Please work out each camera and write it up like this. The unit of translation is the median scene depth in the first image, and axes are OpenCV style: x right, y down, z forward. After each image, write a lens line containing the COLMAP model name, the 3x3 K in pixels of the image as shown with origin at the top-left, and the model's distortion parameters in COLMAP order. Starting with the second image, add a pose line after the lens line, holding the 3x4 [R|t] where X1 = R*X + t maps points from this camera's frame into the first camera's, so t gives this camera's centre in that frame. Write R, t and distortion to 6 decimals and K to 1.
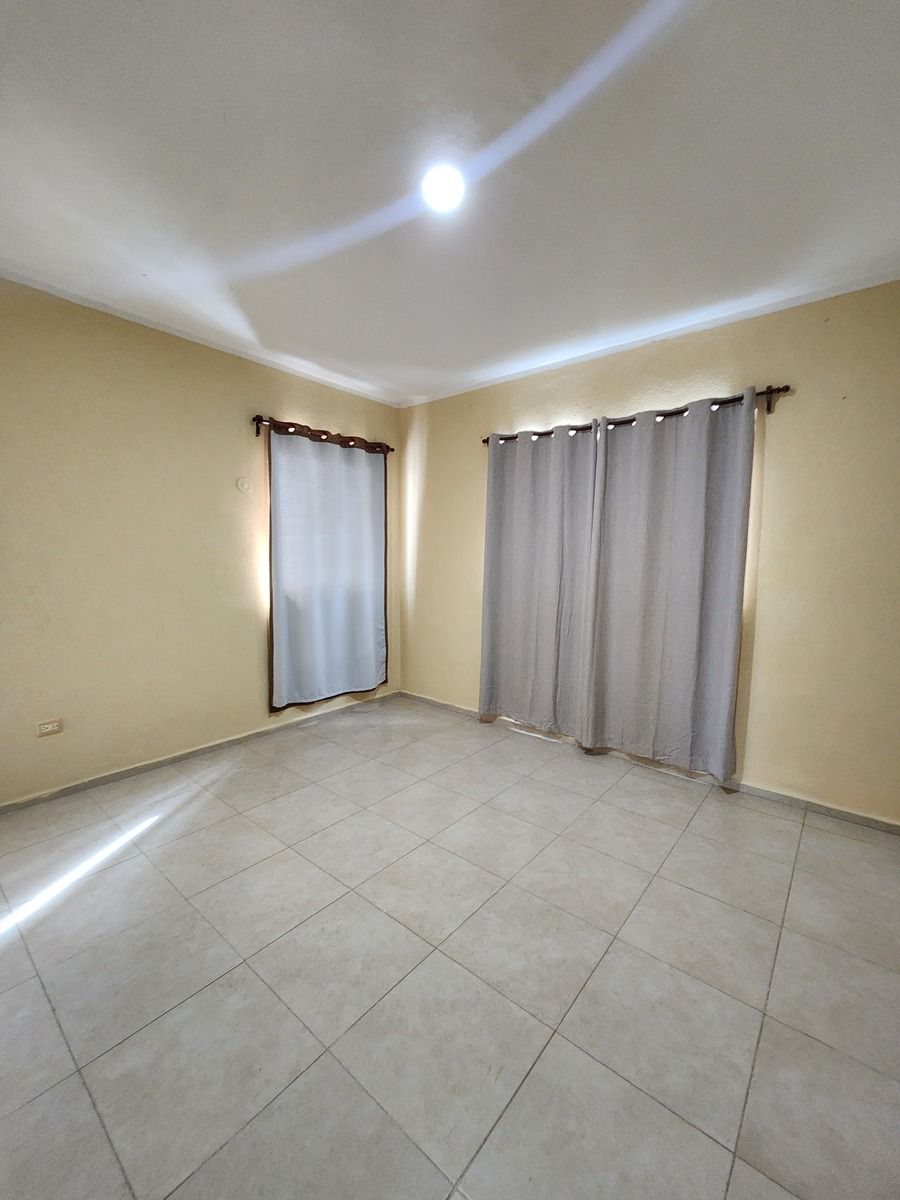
lens RADIAL K [[490.9, 0, 454.6], [0, 490.9, 604.6], [0, 0, 1]] dist [0.002714, -0.000471]
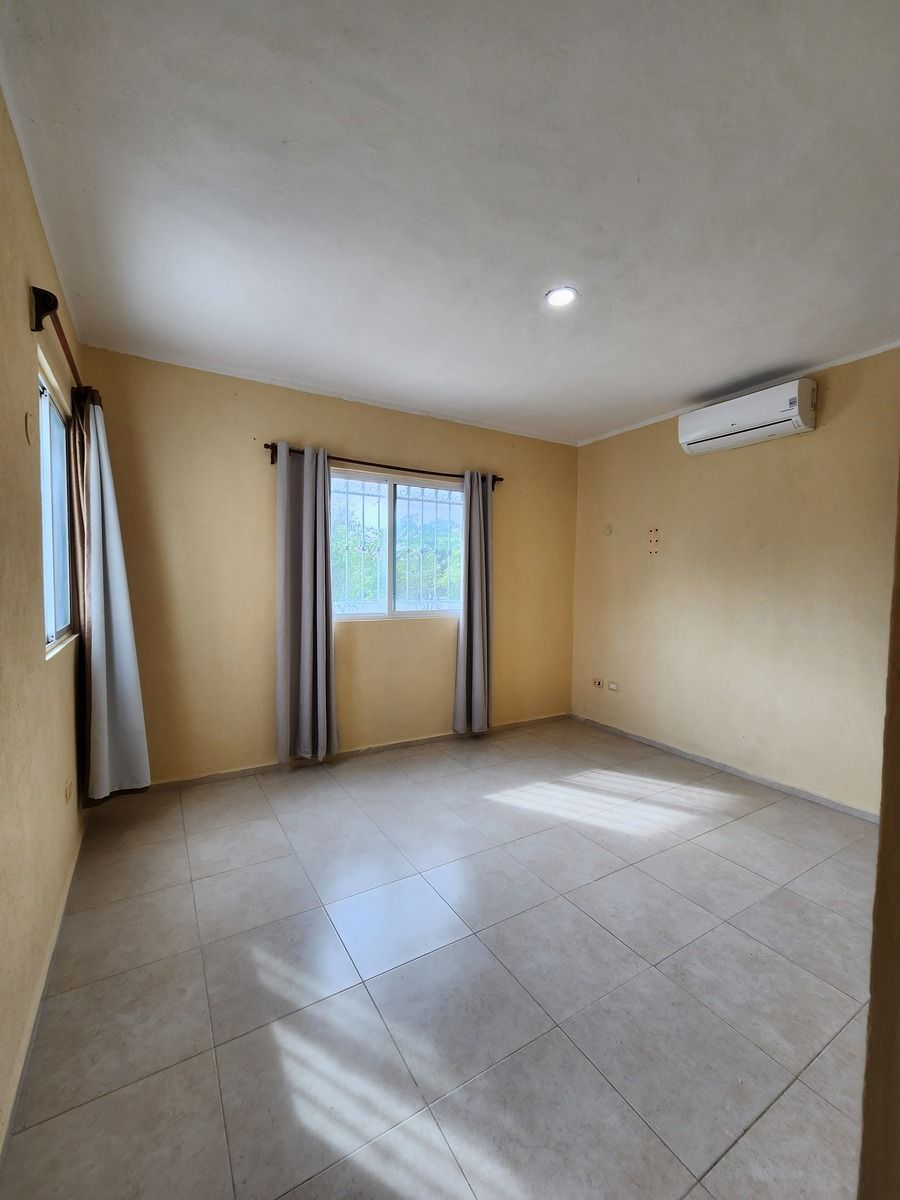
lens RADIAL K [[490.9, 0, 452.2], [0, 490.9, 605.2], [0, 0, 1]] dist [0.002714, -0.000471]
pose [[0.329344, -0.054818, 0.942617, -0.729546], [0.089809, 0.995606, 0.026521, -0.055086], [-0.939929, 0.075921, 0.332820, 0.476284]]
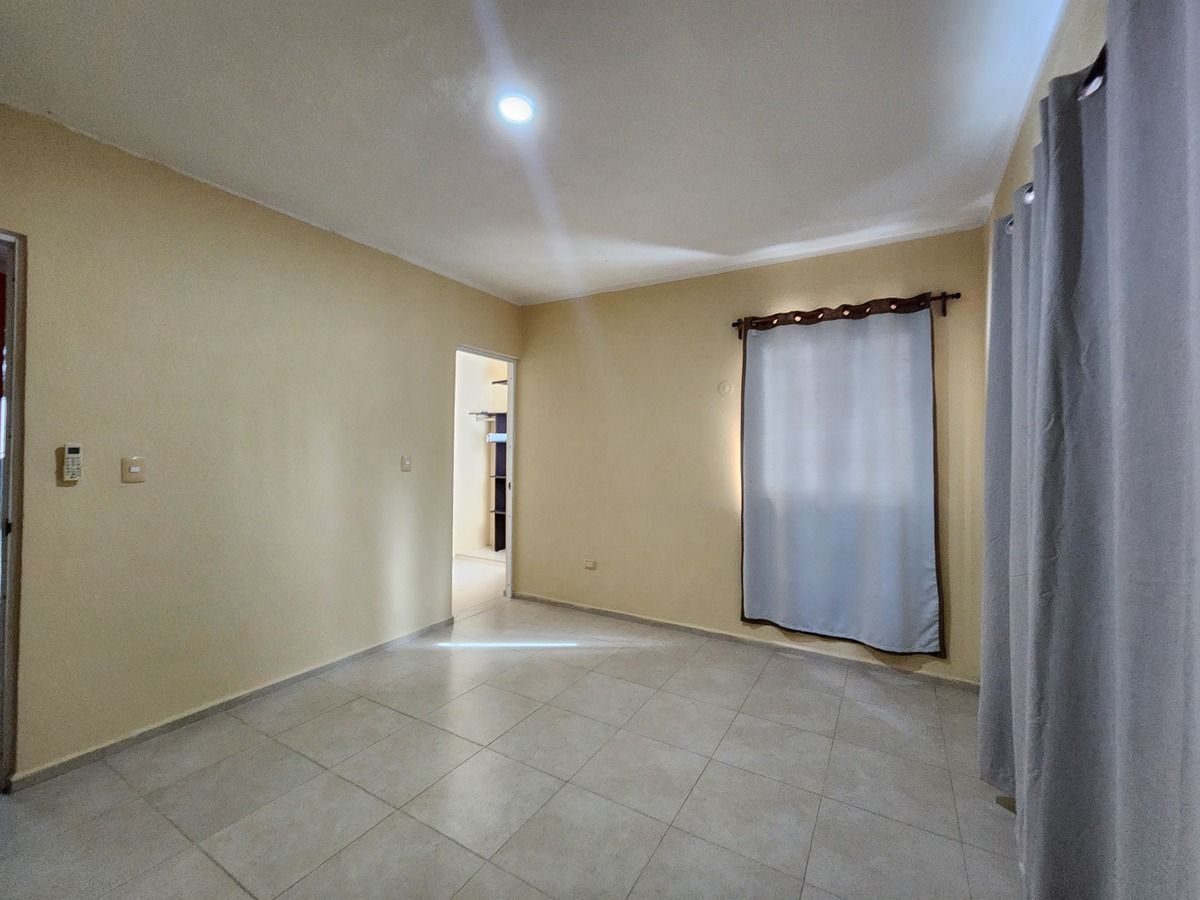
lens RADIAL K [[490.9, 0, 603.8], [0, 490.9, 445.2], [0, 0, 1]] dist [0.002714, -0.000471]
pose [[0.163198, -0.020100, -0.986389, 0.556212], [-0.110969, 0.993074, -0.038596, -0.052441], [0.980333, 0.115757, 0.159837, 0.585588]]
